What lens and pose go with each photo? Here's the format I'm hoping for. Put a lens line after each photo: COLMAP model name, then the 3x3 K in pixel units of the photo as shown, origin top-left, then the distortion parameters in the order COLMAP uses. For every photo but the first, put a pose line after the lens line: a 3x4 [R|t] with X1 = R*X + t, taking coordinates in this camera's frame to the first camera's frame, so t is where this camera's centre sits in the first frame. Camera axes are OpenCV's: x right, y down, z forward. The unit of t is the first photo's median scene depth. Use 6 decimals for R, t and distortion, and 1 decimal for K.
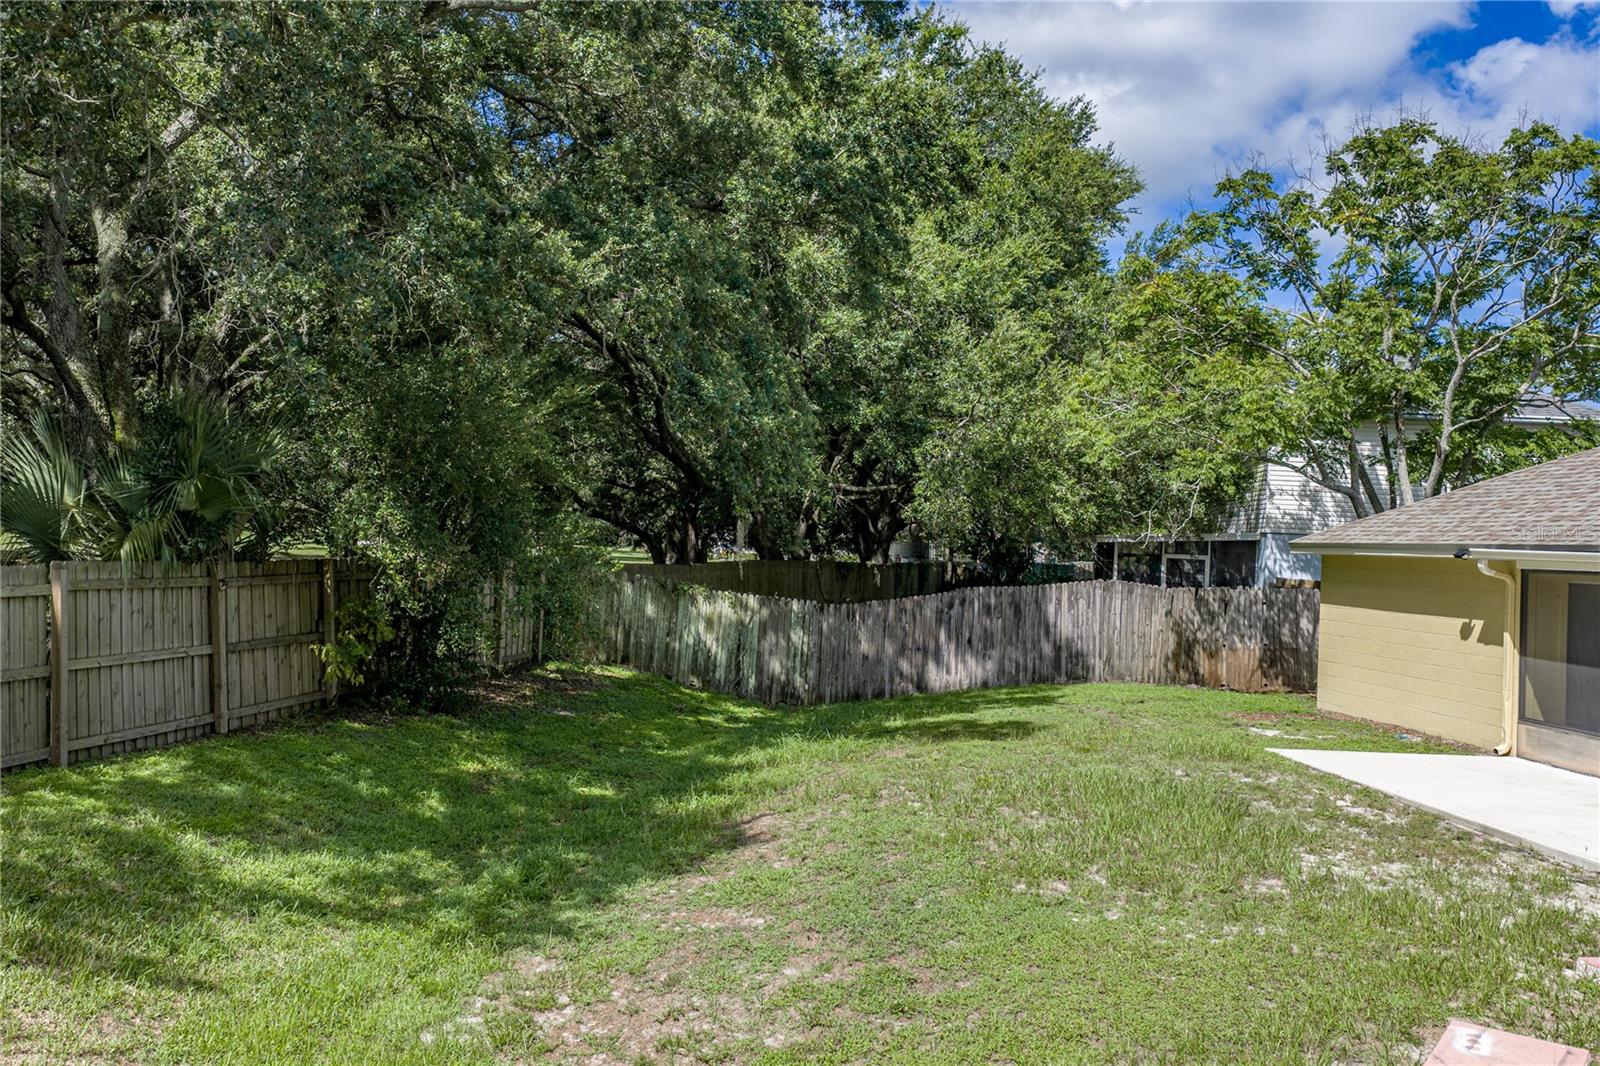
lens RADIAL K [[1335.7, 0, 803.1], [0, 1335.7, 533.7], [0, 0, 1]] dist [0.030910, -0.005679]
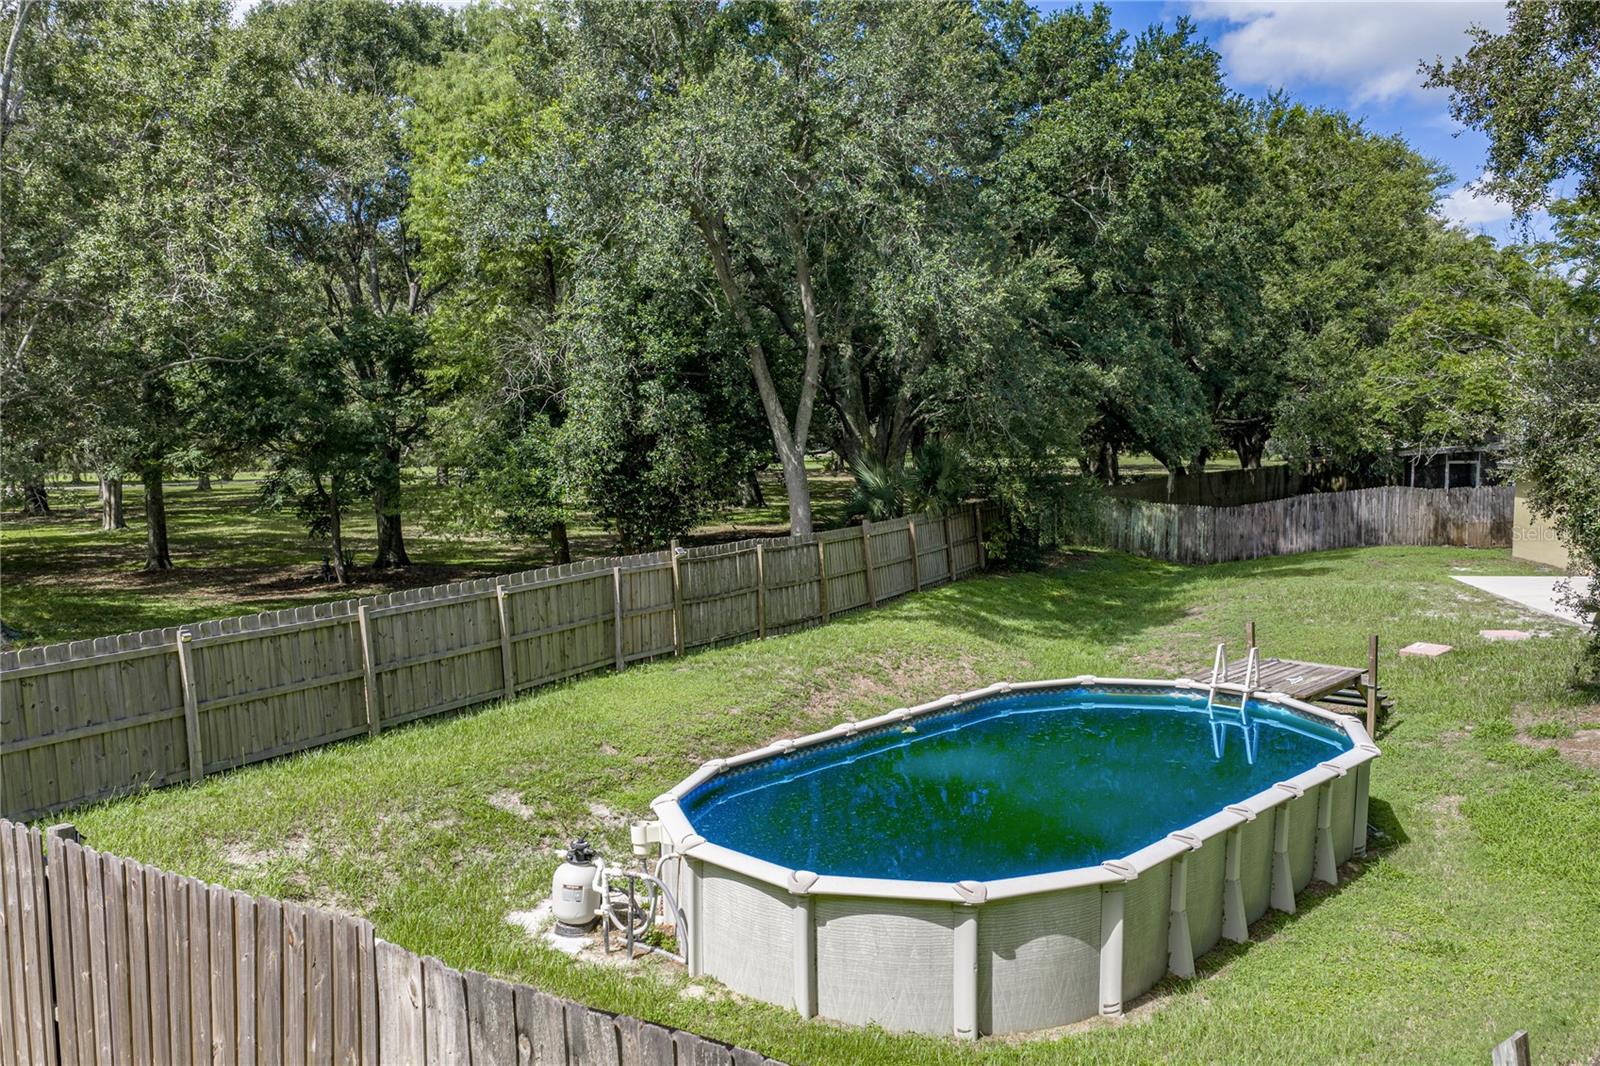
lens RADIAL K [[1294.2, 0, 808.8], [0, 1294.2, 547.0], [0, 0, 1]] dist [0.043784, -0.013487]
pose [[0.959105, -0.034305, -0.280965, -0.020100], [0.062644, 0.993739, 0.092508, -0.089834], [0.276032, -0.106326, 0.955249, -0.814947]]
